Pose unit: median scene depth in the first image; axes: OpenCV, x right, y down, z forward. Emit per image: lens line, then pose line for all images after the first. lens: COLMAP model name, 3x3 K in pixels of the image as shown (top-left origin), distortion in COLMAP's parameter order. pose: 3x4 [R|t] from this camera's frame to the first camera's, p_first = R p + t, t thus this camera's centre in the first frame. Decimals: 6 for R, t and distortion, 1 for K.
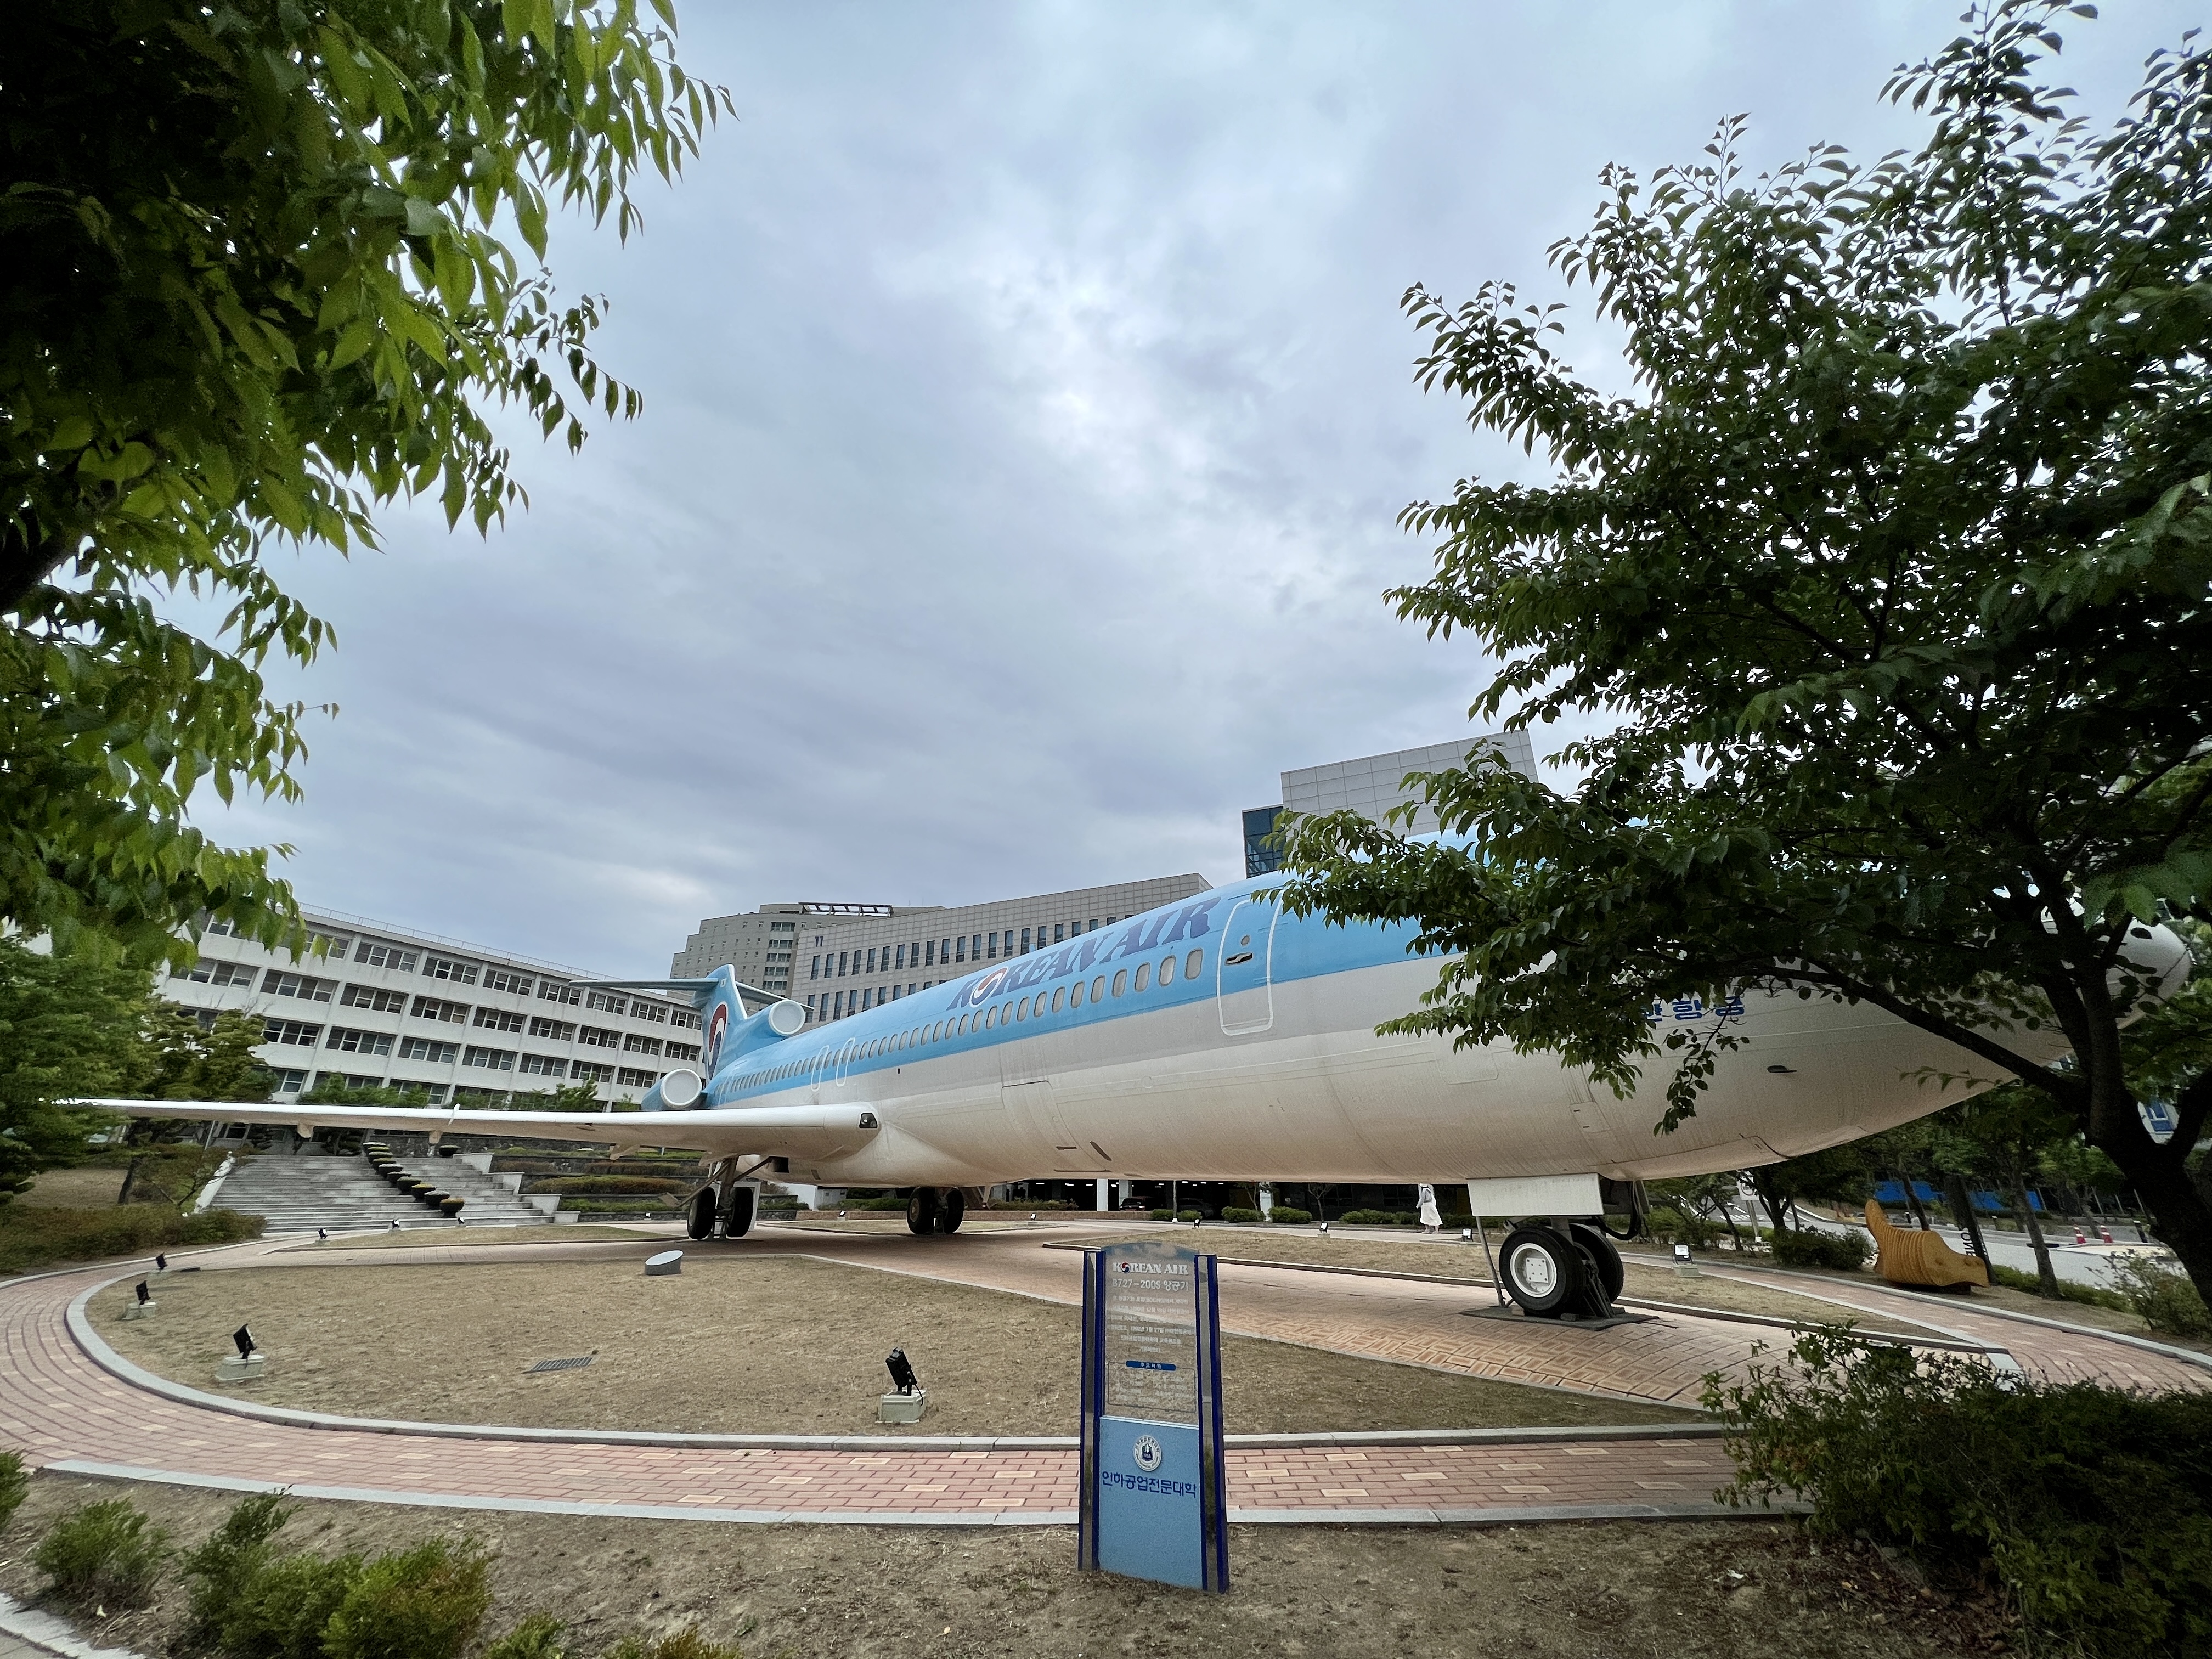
lens RADIAL K [[890.1, 0, 1108.7], [0, 890.1, 825.8], [0, 0, 1]] dist [0.001974, -0.000707]
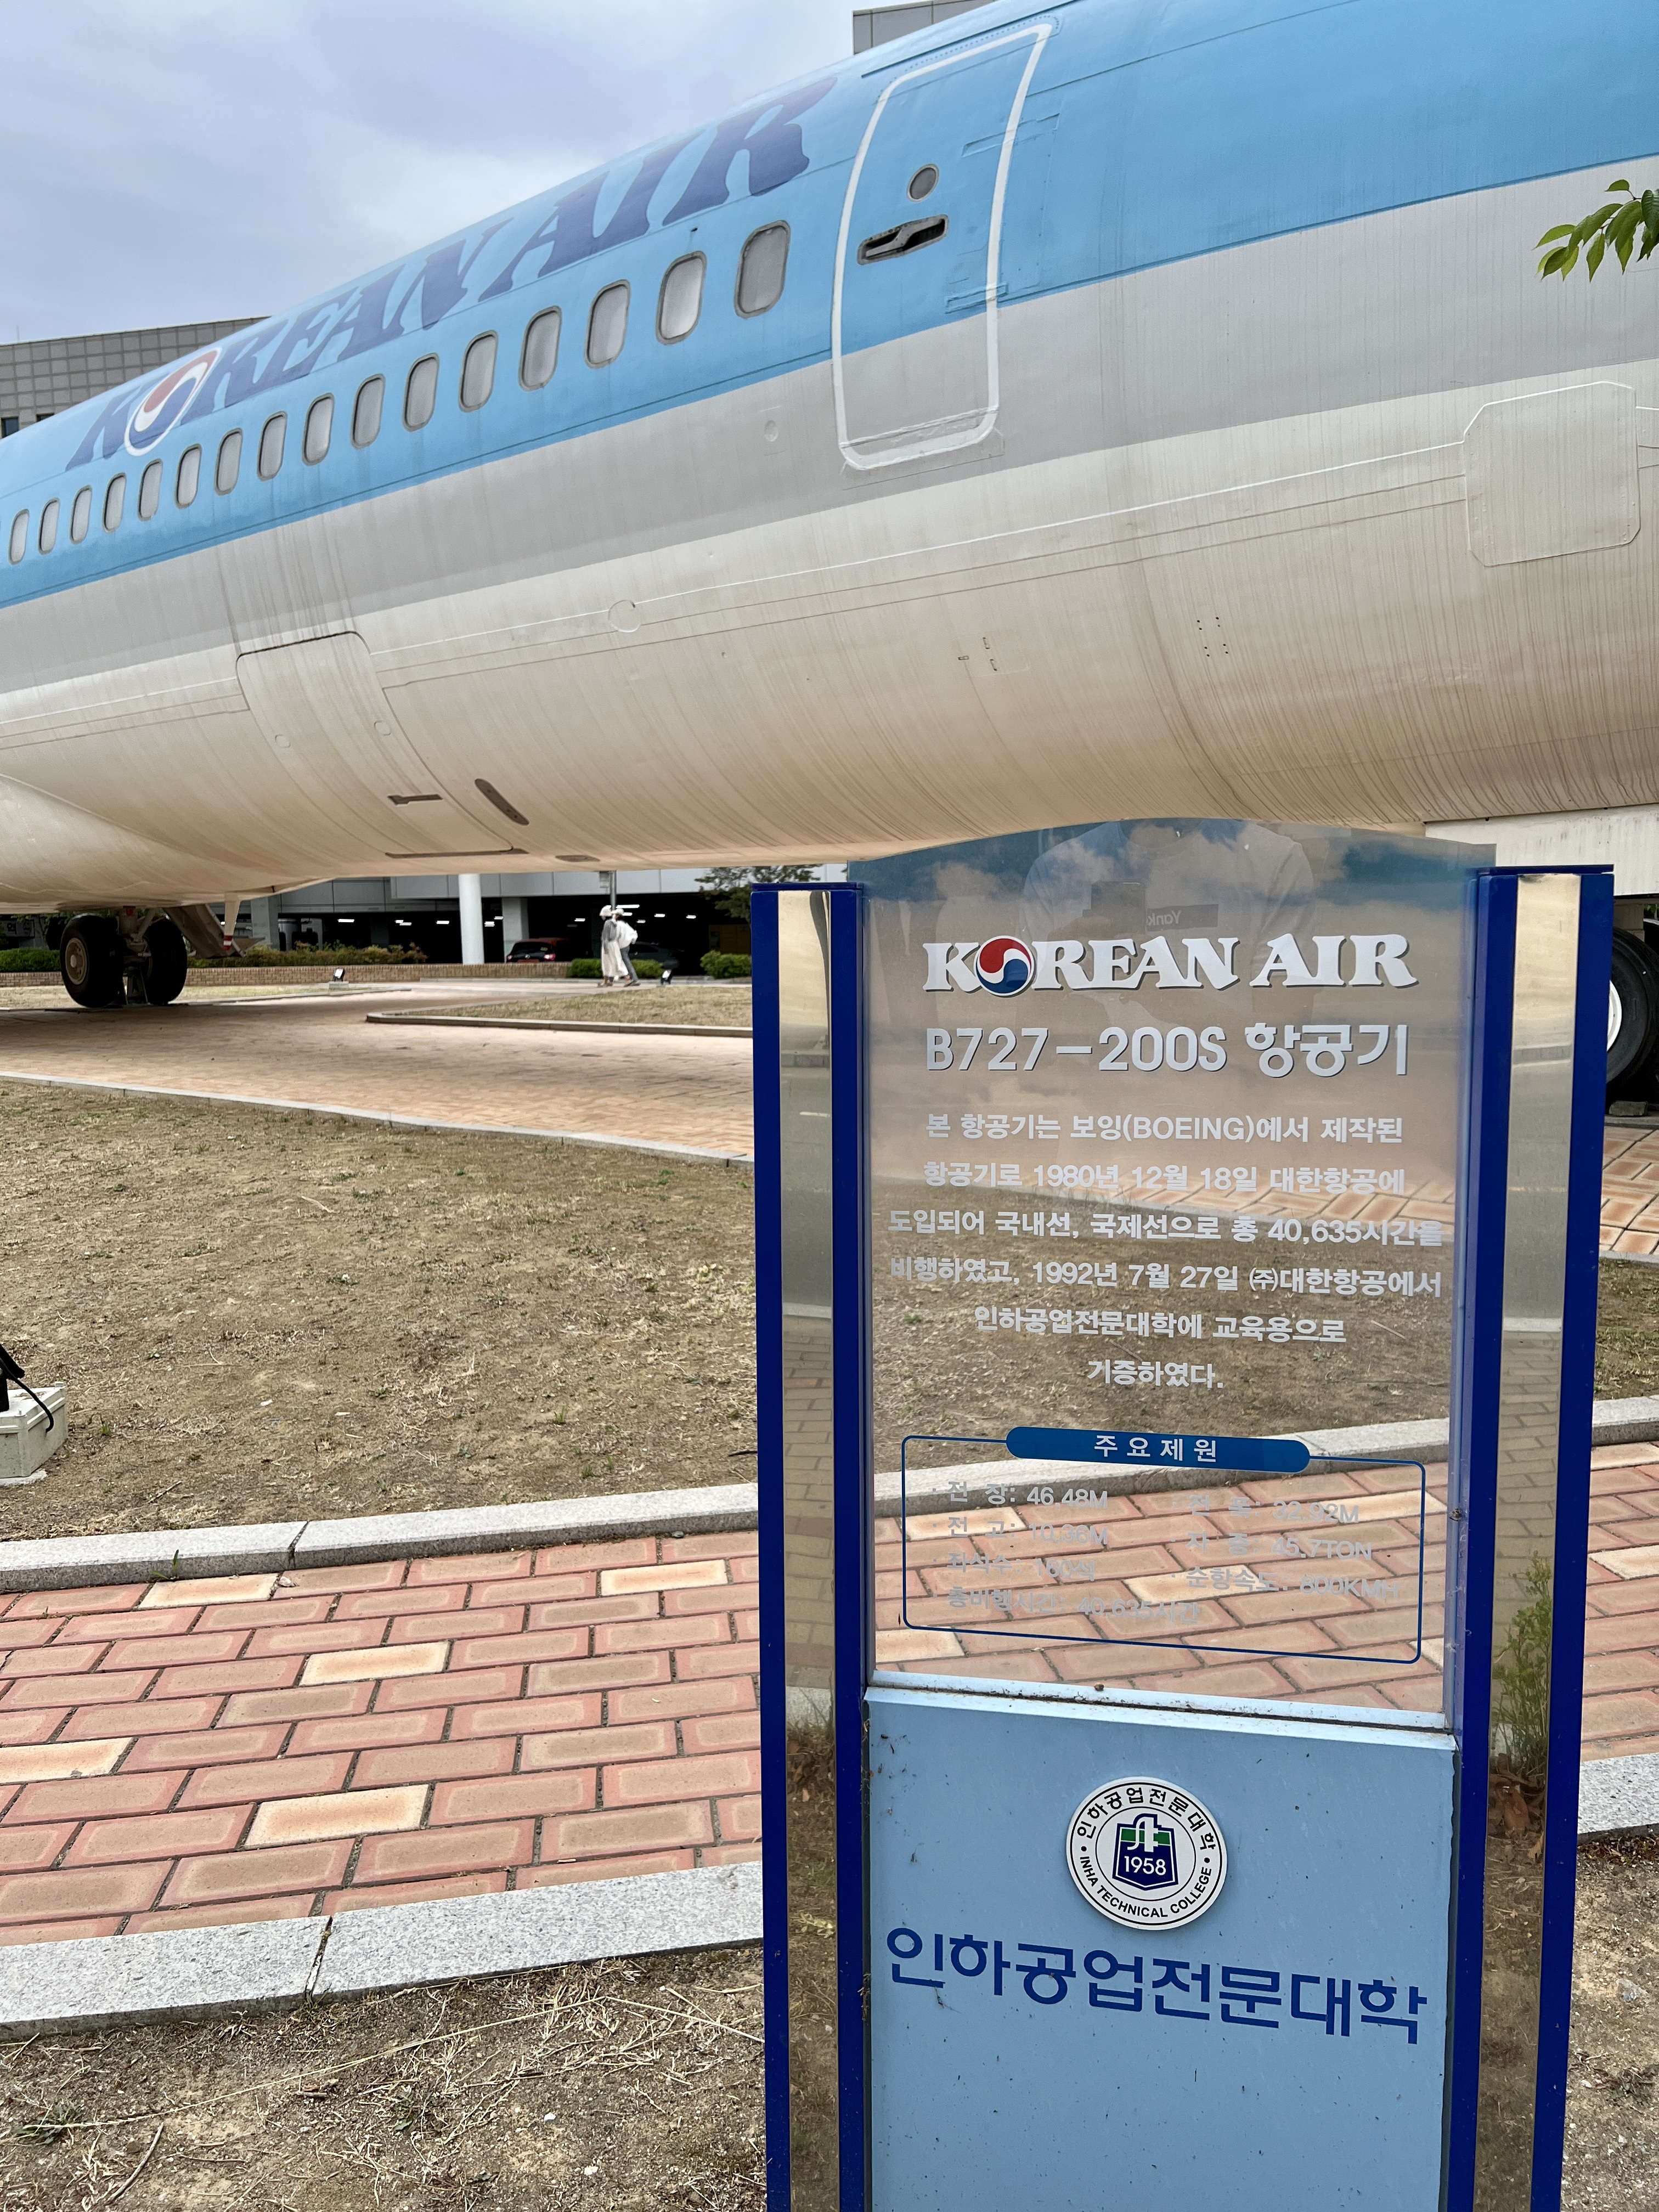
lens RADIAL K [[1678.5, 0, 818.2], [0, 1678.5, 1120.5], [0, 0, 1]] dist [0.060432, -0.063111]
pose [[0.979675, -0.040632, 0.196432, -0.021077], [-0.058114, 0.879779, 0.471817, 0.098136], [-0.191988, -0.473643, 0.859537, 0.188864]]
